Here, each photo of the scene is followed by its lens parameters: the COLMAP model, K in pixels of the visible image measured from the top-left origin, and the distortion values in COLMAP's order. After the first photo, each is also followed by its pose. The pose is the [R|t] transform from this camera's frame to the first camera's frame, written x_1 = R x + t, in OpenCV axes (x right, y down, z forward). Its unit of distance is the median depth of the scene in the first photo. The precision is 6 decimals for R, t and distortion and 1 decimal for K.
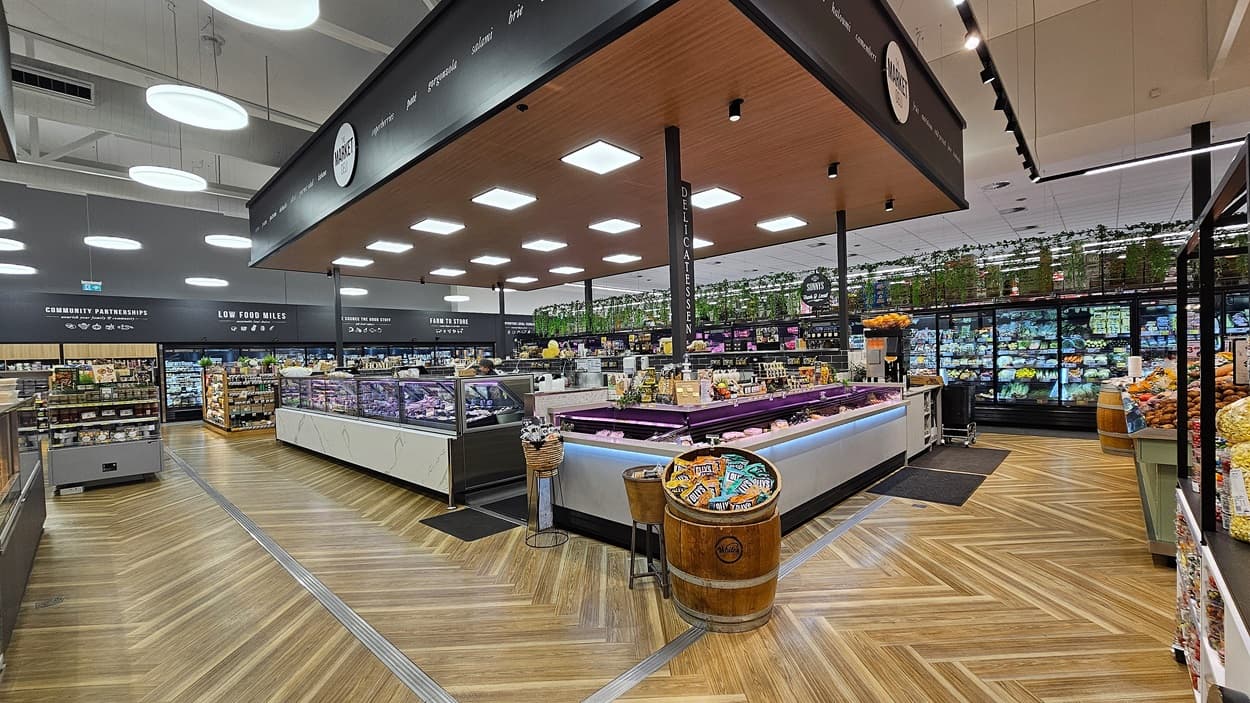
lens RADIAL K [[507.3, 0, 655.8], [0, 507.3, 368.9], [0, 0, 1]] dist [-0.003894, -0.000665]
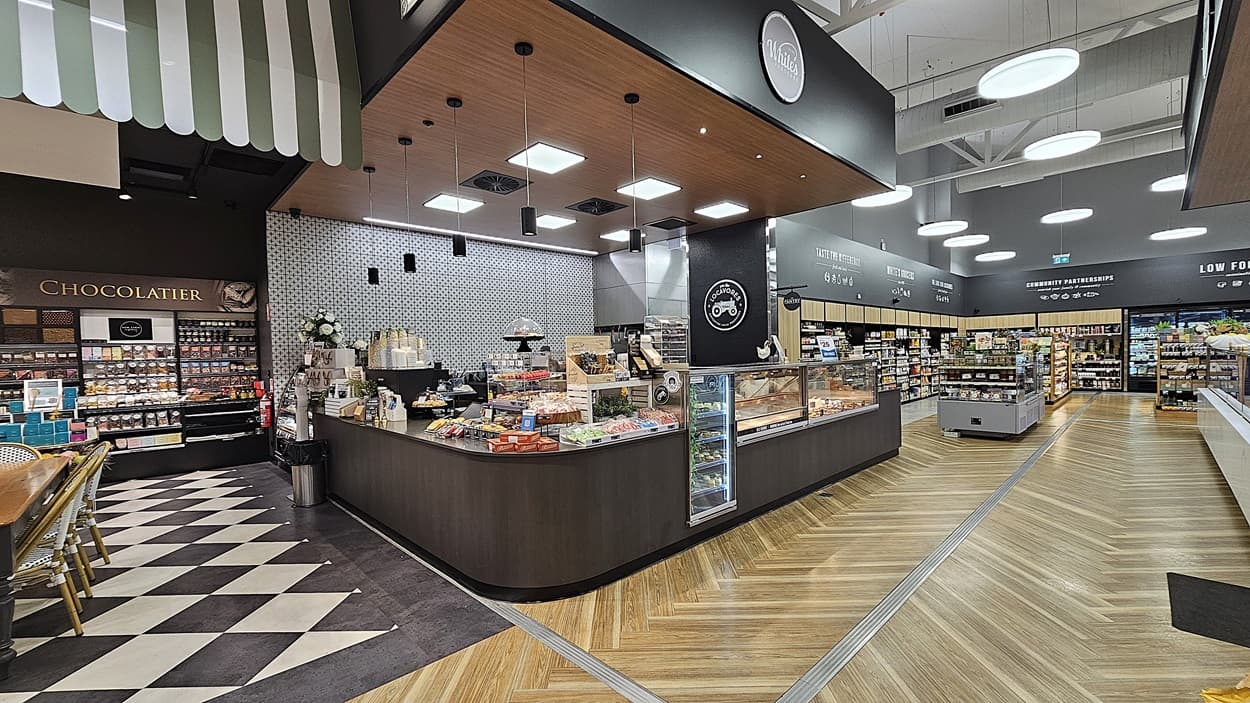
lens RADIAL K [[507.3, 0, 589.0], [0, 507.3, 370.8], [0, 0, 1]] dist [-0.003894, -0.000665]
pose [[-0.093525, 0.070039, -0.993150, 0.075065], [0.004267, 0.997542, 0.069946, -0.004309], [0.995608, 0.002304, -0.093594, 0.091044]]
